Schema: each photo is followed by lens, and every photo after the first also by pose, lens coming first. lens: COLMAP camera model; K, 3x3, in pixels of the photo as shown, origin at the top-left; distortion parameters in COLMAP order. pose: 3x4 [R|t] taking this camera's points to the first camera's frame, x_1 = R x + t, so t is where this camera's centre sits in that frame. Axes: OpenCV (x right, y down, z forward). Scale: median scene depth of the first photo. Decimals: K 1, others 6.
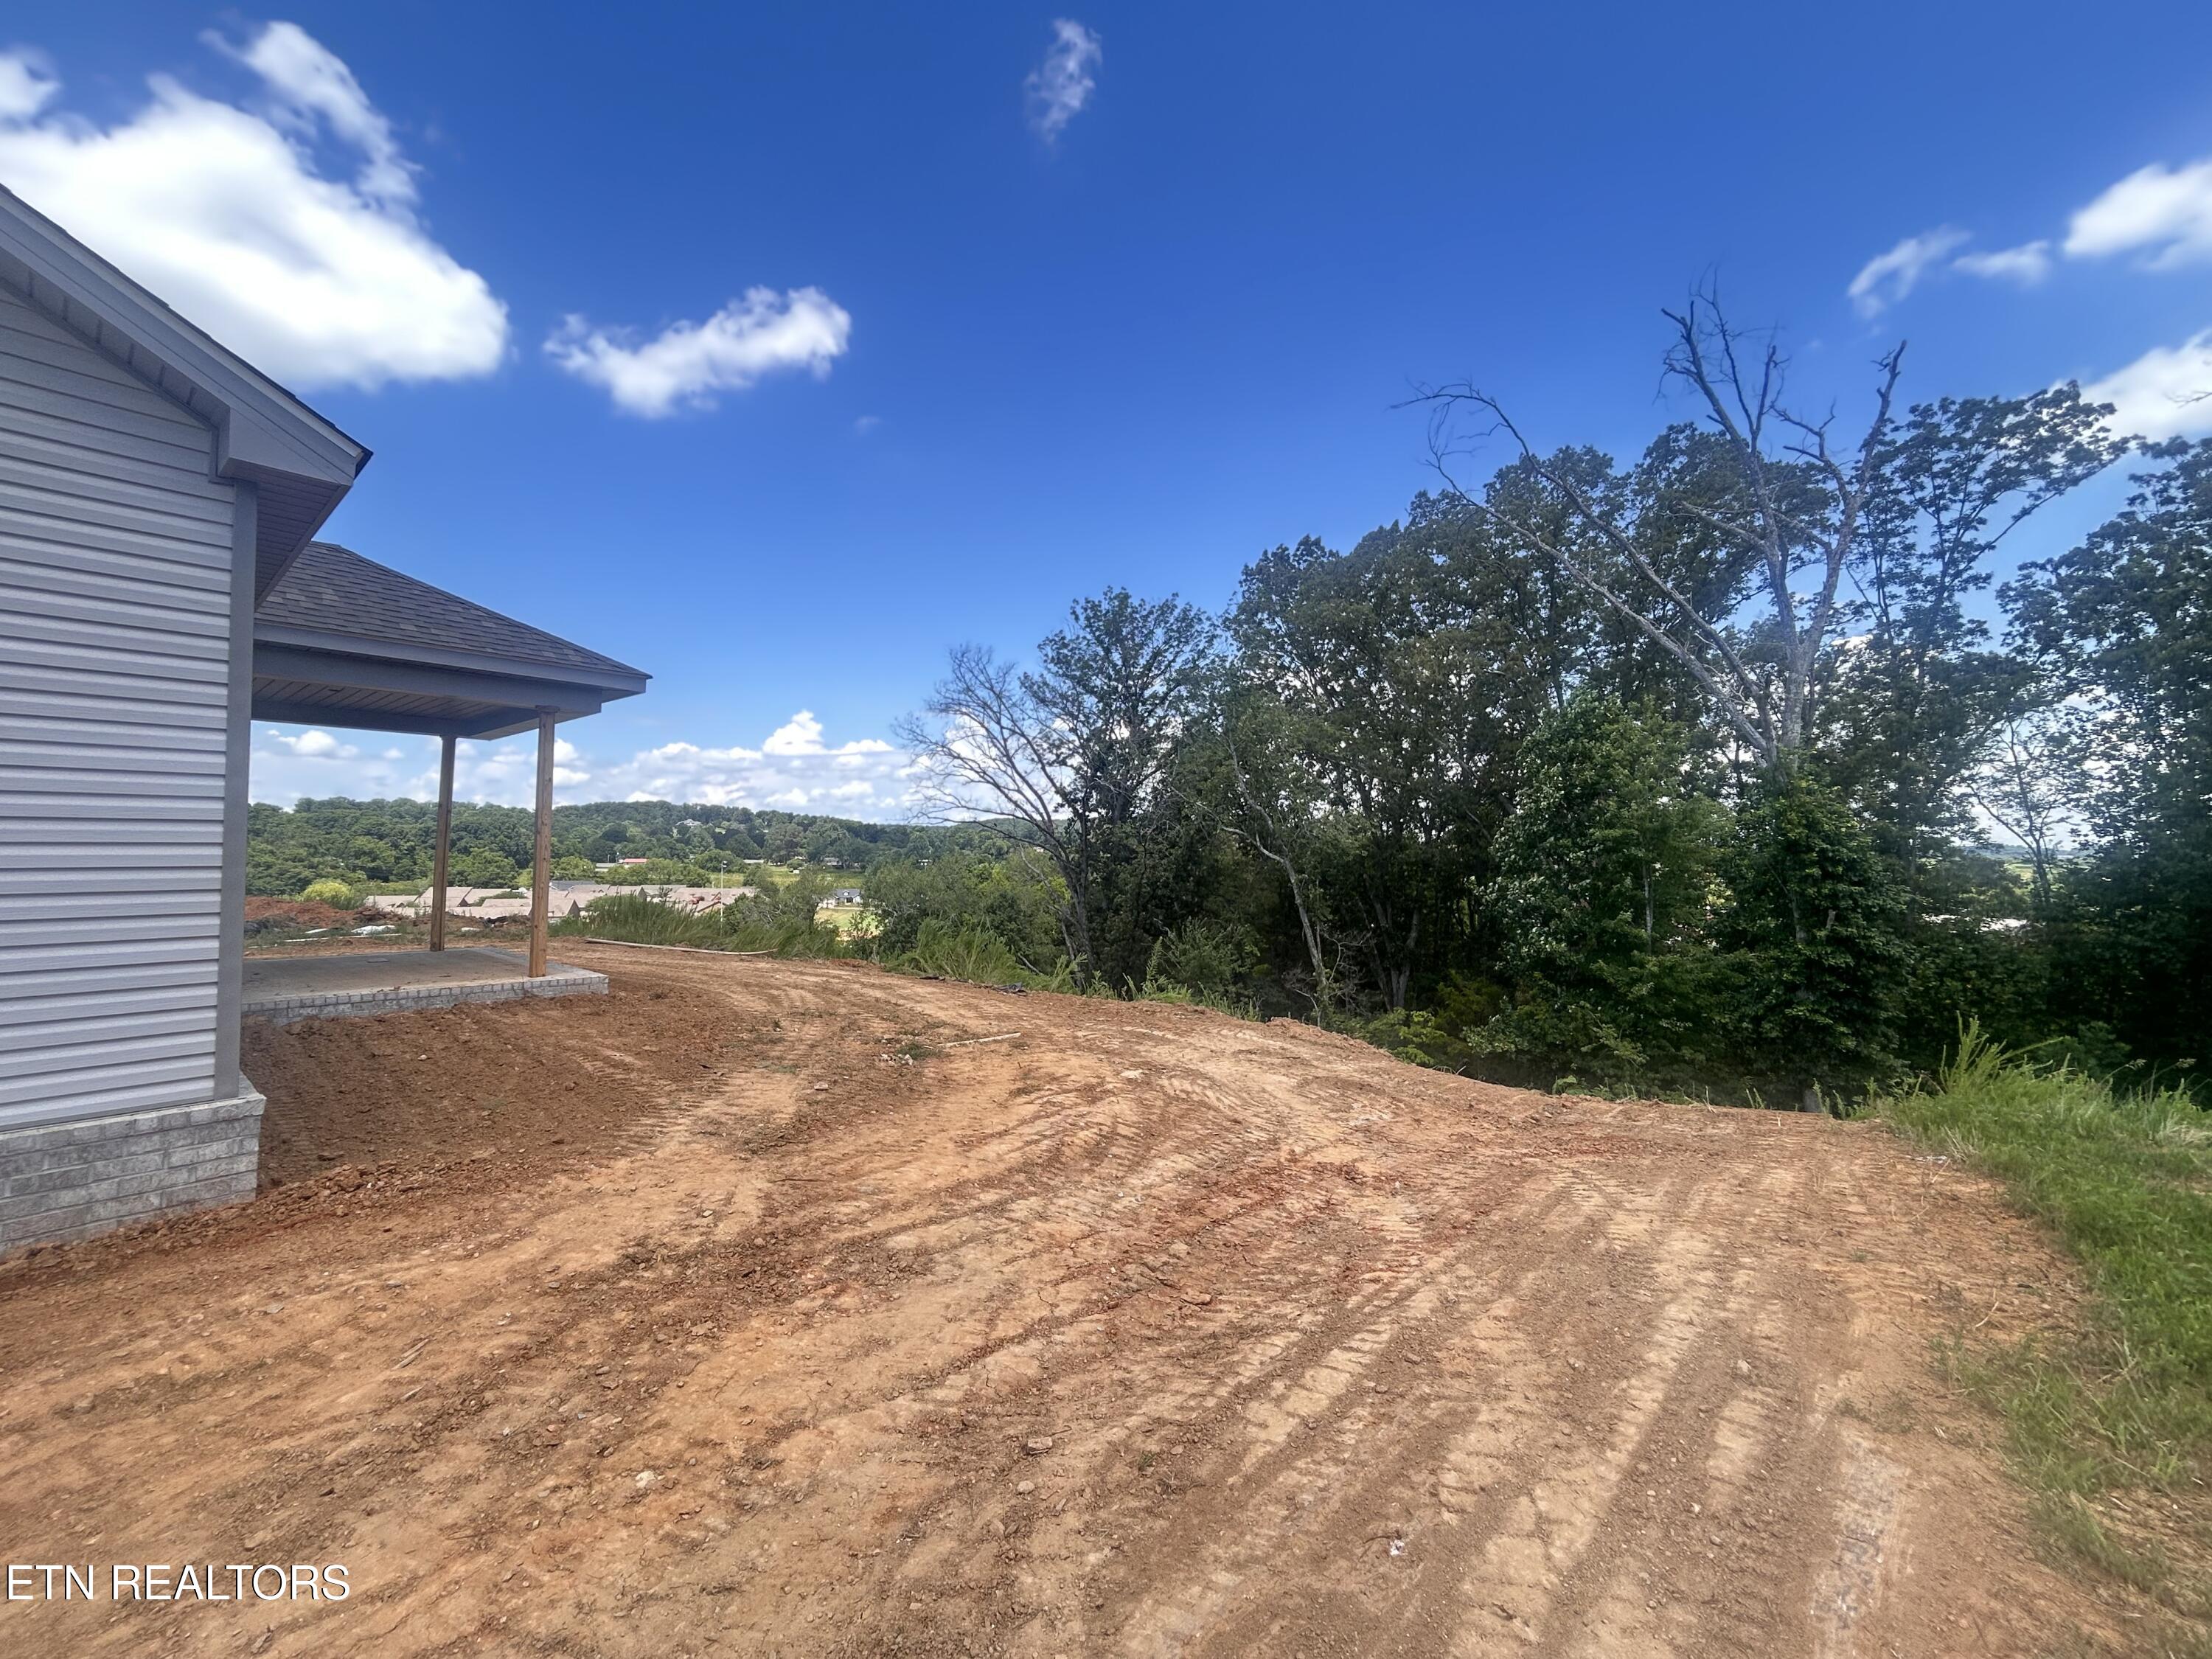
lens RADIAL K [[900.1, 0, 1106.0], [0, 900.1, 829.5], [0, 0, 1]] dist [0.000031, 0.000415]
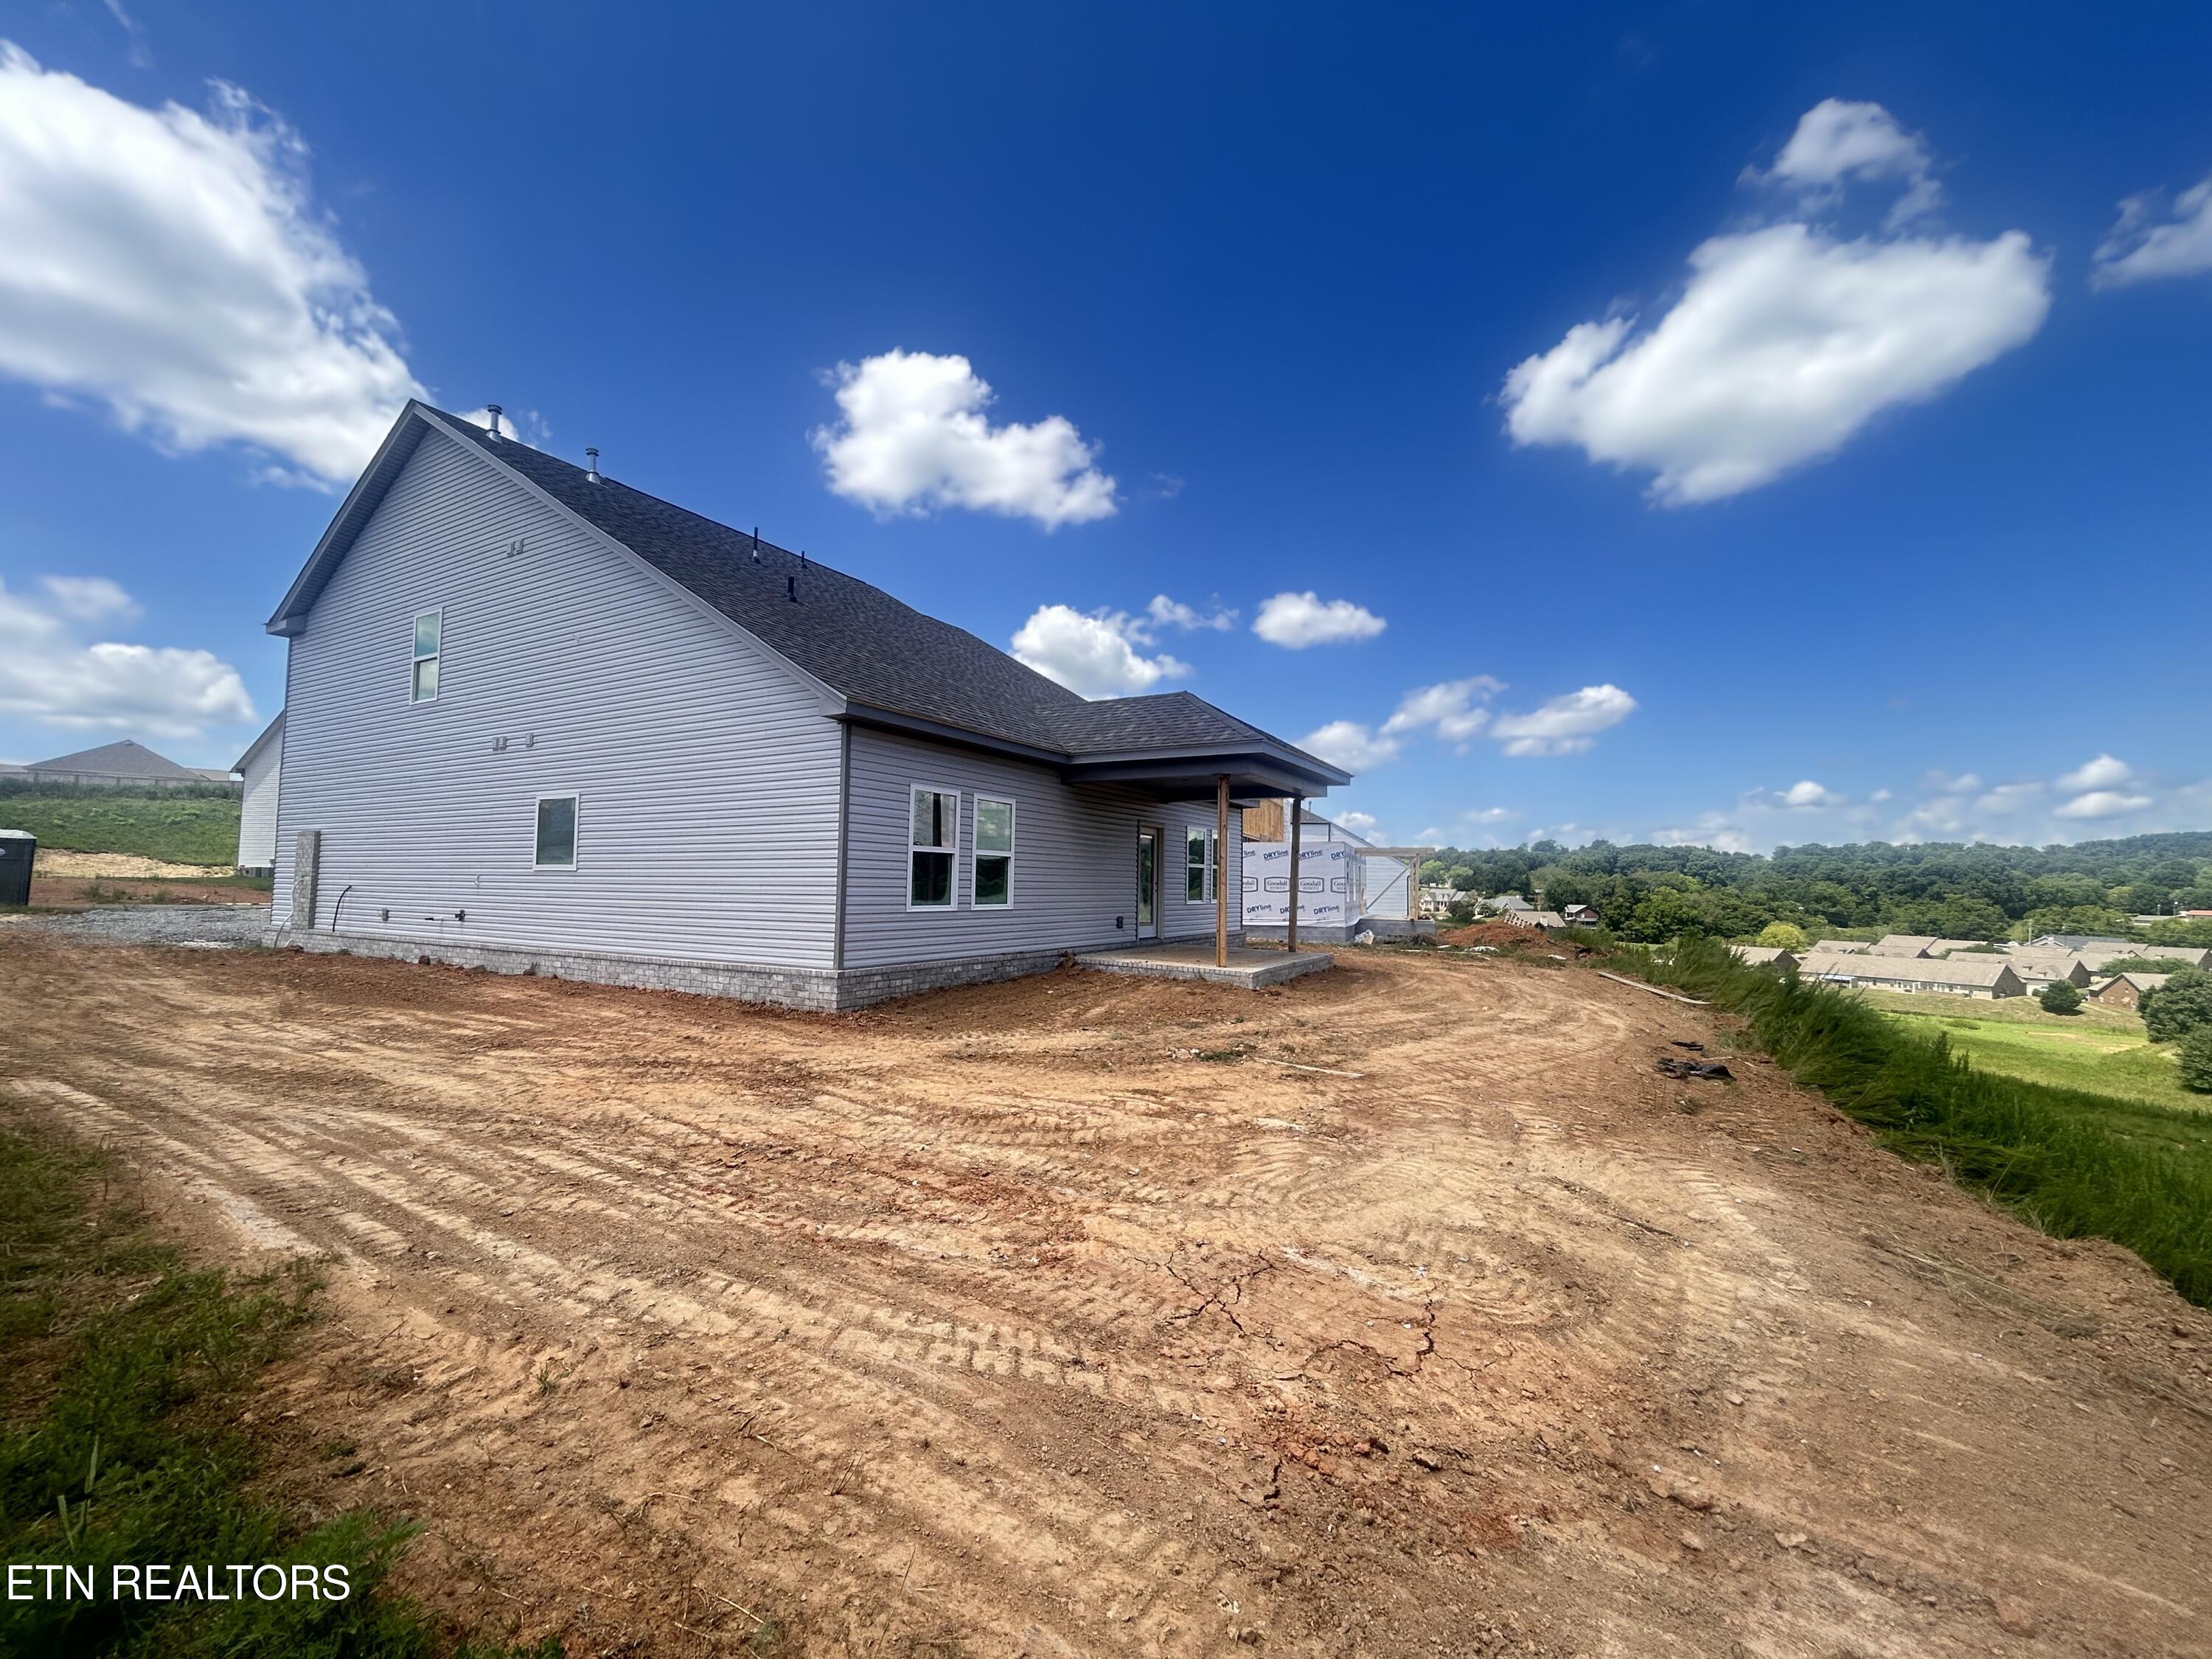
lens RADIAL K [[900.1, 0, 1106.0], [0, 900.1, 829.5], [0, 0, 1]] dist [0.000031, 0.000415]
pose [[0.188509, -0.063820, -0.979996, 0.992317], [0.014064, 0.997959, -0.062284, 0.048615], [0.981971, -0.002042, 0.189021, 0.779899]]
